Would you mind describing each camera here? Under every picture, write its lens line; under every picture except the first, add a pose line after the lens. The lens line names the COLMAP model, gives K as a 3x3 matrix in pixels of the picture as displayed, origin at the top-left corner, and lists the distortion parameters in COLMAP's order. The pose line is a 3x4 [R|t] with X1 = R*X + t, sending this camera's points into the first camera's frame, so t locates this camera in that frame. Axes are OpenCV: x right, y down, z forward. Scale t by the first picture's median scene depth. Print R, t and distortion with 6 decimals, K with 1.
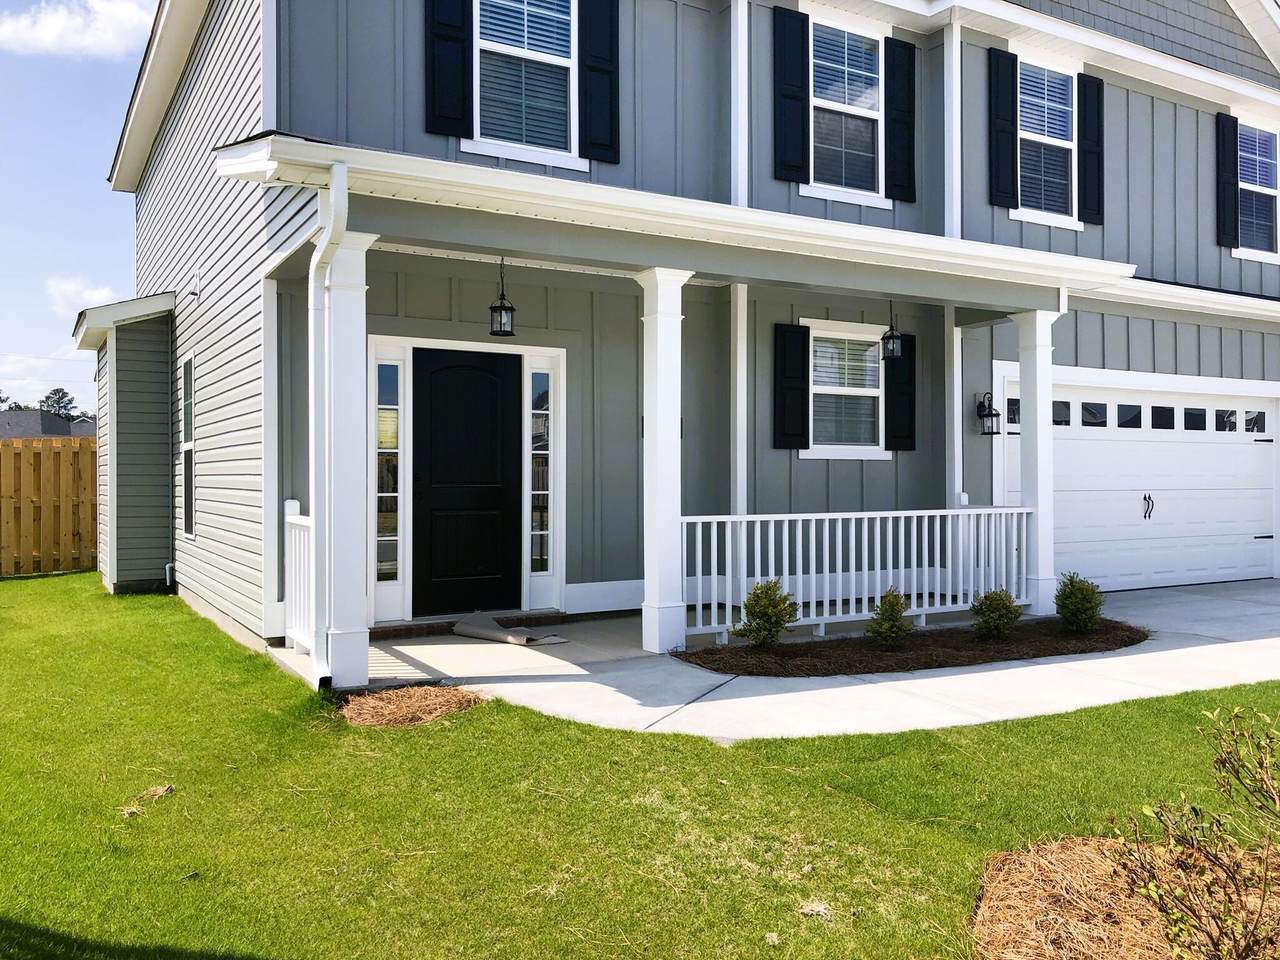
lens RADIAL K [[1015.3, 0, 622.2], [0, 1015.3, 477.1], [0, 0, 1]] dist [0.073697, -0.088478]
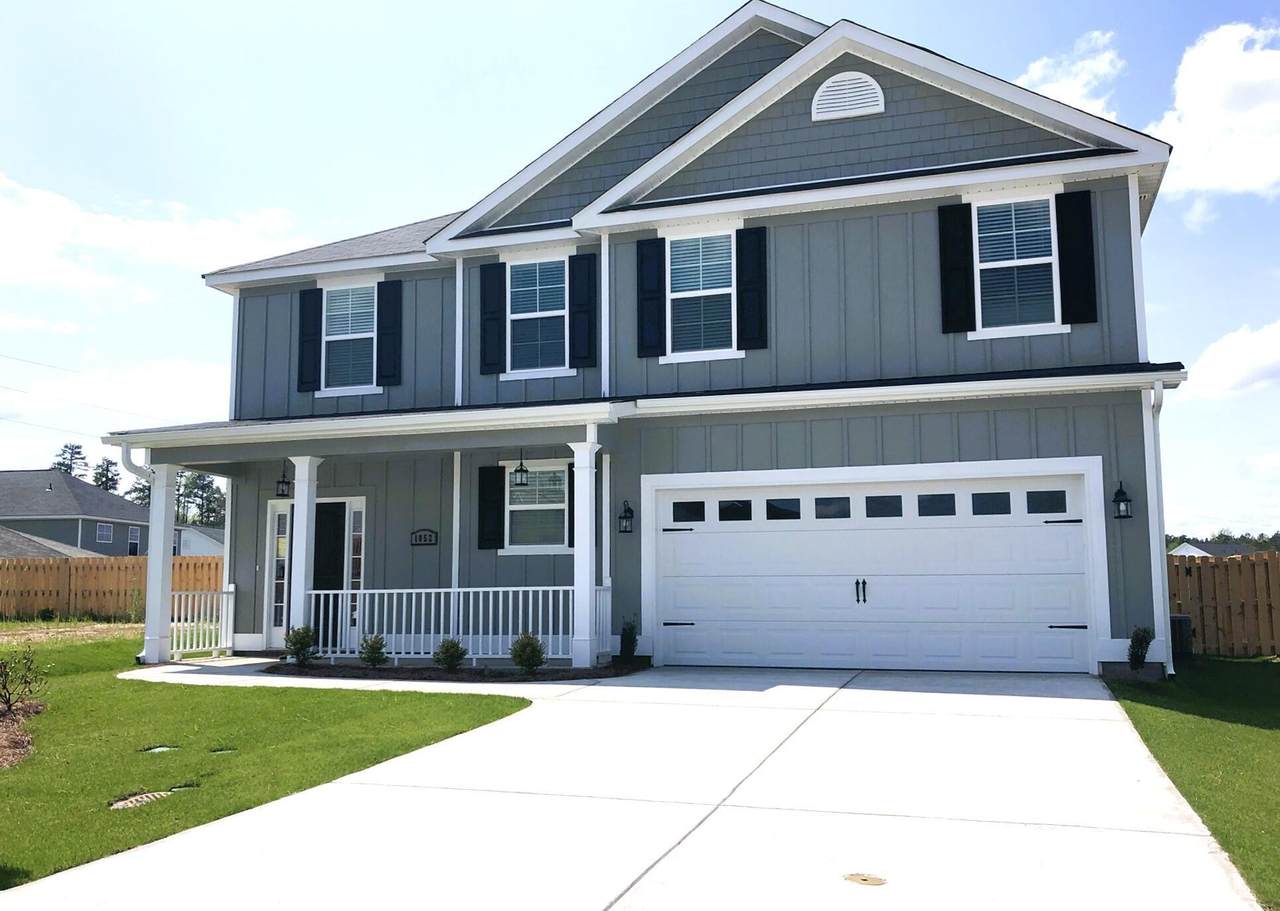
lens RADIAL K [[1196.7, 0, 595.7], [0, 1196.7, 453.2], [0, 0, 1]] dist [0.009043, -0.007740]
pose [[0.644158, -0.088173, -0.759793, 1.591779], [0.007705, 0.994031, -0.108824, 0.024145], [0.764854, 0.064246, 0.640993, -0.015866]]
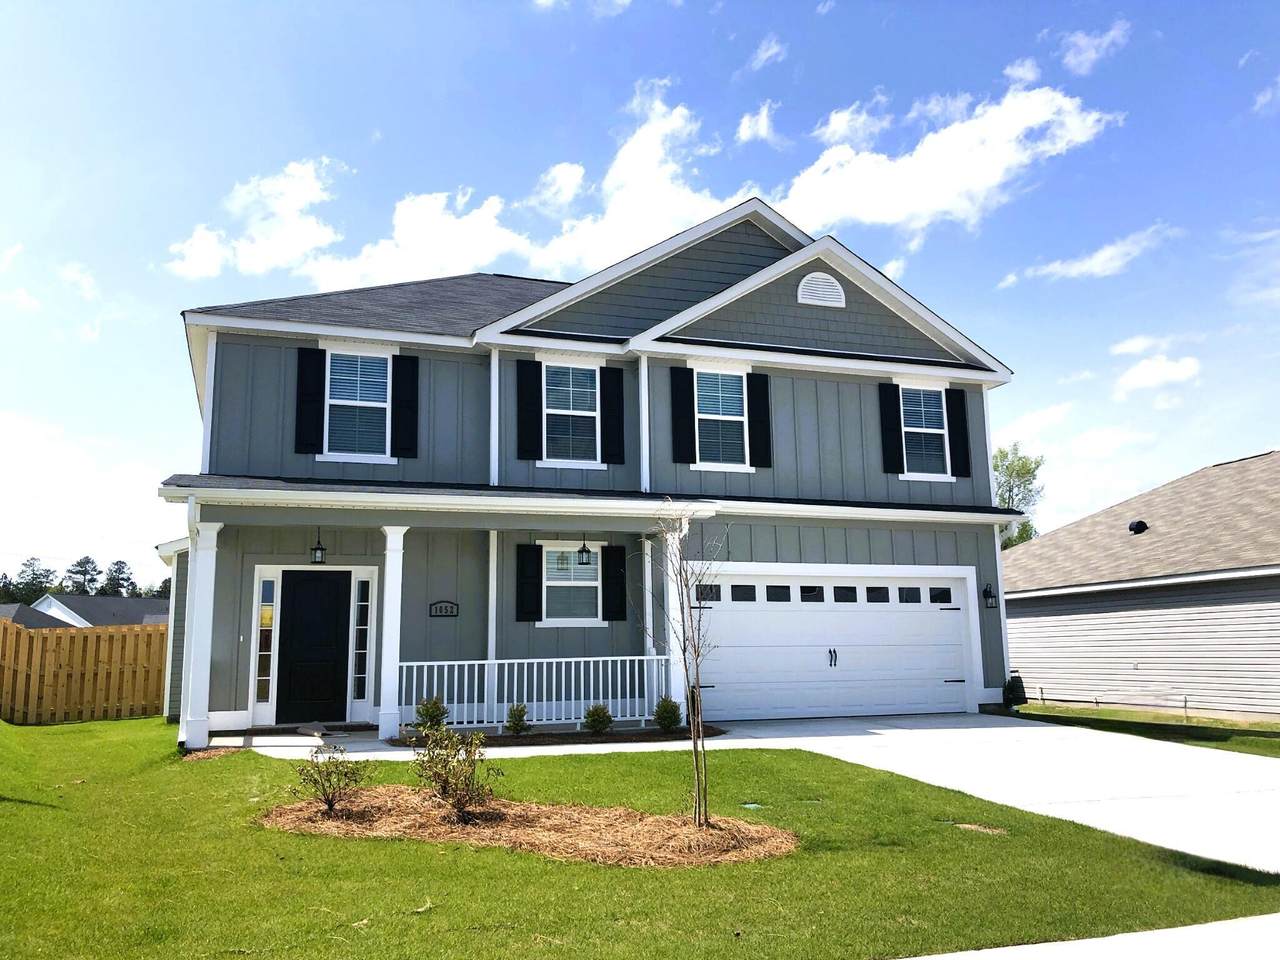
lens RADIAL K [[1015.3, 0, 622.2], [0, 1015.3, 477.1], [0, 0, 1]] dist [0.073697, -0.088478]
pose [[0.983060, -0.044309, -0.177848, 0.601731], [0.013763, 0.985444, -0.169440, 0.022049], [0.182767, 0.164122, 0.969361, -0.567091]]
